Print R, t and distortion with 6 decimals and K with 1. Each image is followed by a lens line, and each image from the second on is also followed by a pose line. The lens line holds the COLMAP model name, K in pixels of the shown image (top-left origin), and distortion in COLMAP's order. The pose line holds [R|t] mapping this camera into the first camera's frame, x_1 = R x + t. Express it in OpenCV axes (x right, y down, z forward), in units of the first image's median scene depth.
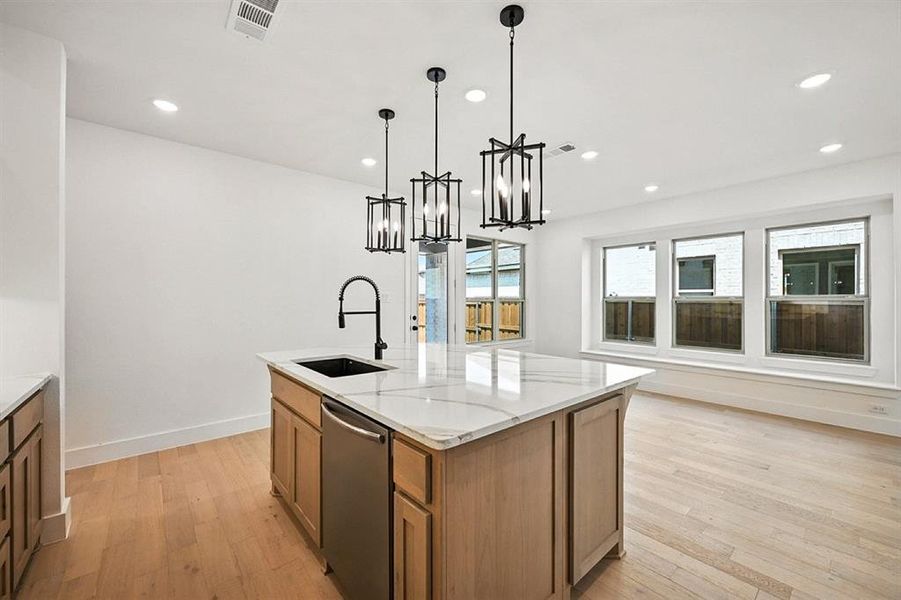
lens RADIAL K [[354.0, 0, 450.5], [0, 354.0, 300.0], [0, 0, 1]] dist [-0.001422, -0.000014]
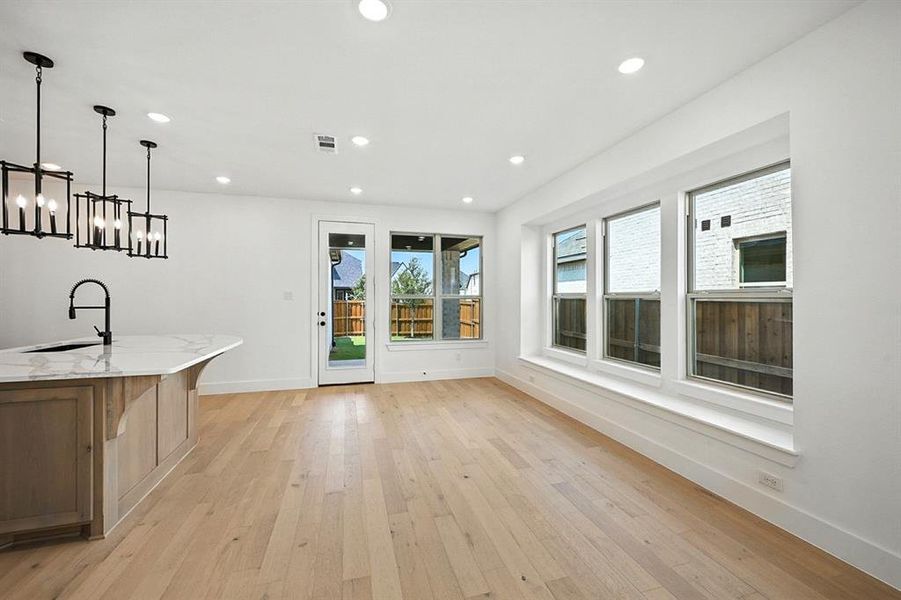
lens RADIAL K [[360.8, 0, 451.4], [0, 360.8, 297.1], [0, 0, 1]] dist [-0.001081, 0.000149]
pose [[0.910664, -0.001447, -0.413144, 0.707826], [0.001047, 0.999999, -0.001194, 0.000773], [0.413145, 0.000655, 0.910665, 0.166054]]
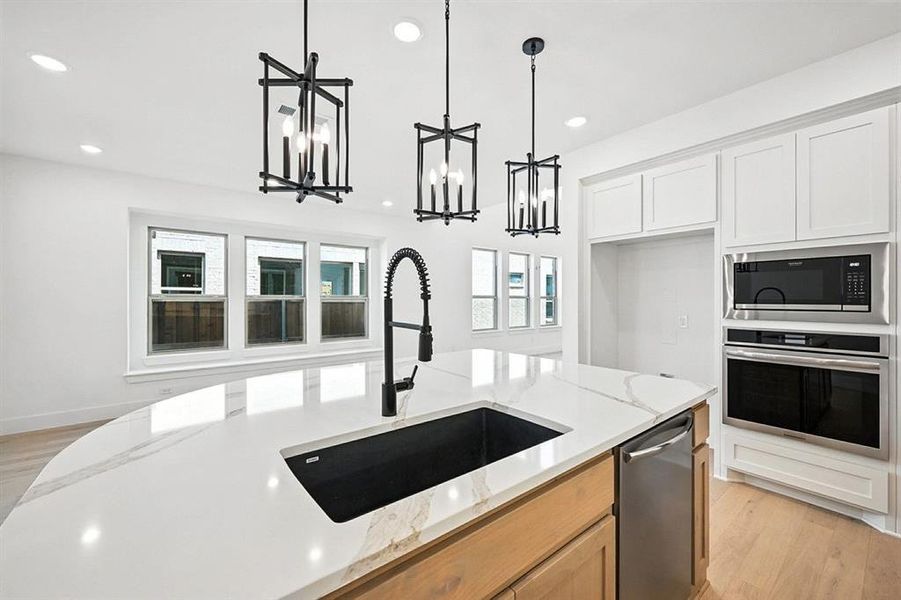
lens RADIAL K [[357.1, 0, 451.6], [0, 357.1, 299.6], [0, 0, 1]] dist [-0.001004, 0.000116]
pose [[0.036754, -0.000802, 0.999324, -0.350840], [-0.001803, 0.999998, 0.000869, 0.000802], [-0.999323, -0.001834, 0.036752, 0.438318]]
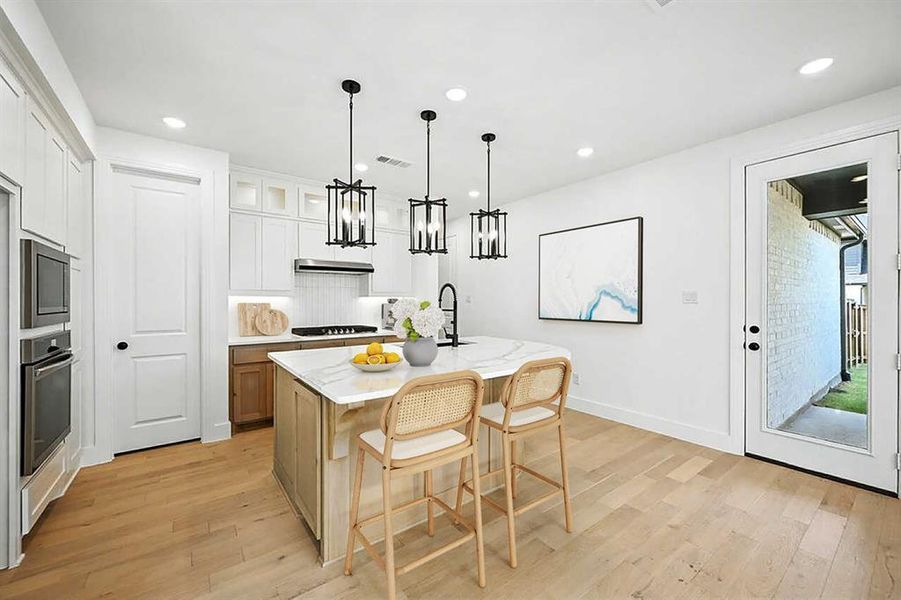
lens RADIAL K [[354.0, 0, 450.5], [0, 354.0, 300.0], [0, 0, 1]] dist [-0.001422, -0.000014]
pose [[-0.066268, -0.002569, -0.997799, 0.537290], [0.002252, 0.999994, -0.002725, 0.000370], [0.997799, -0.002427, -0.066262, 0.525596]]
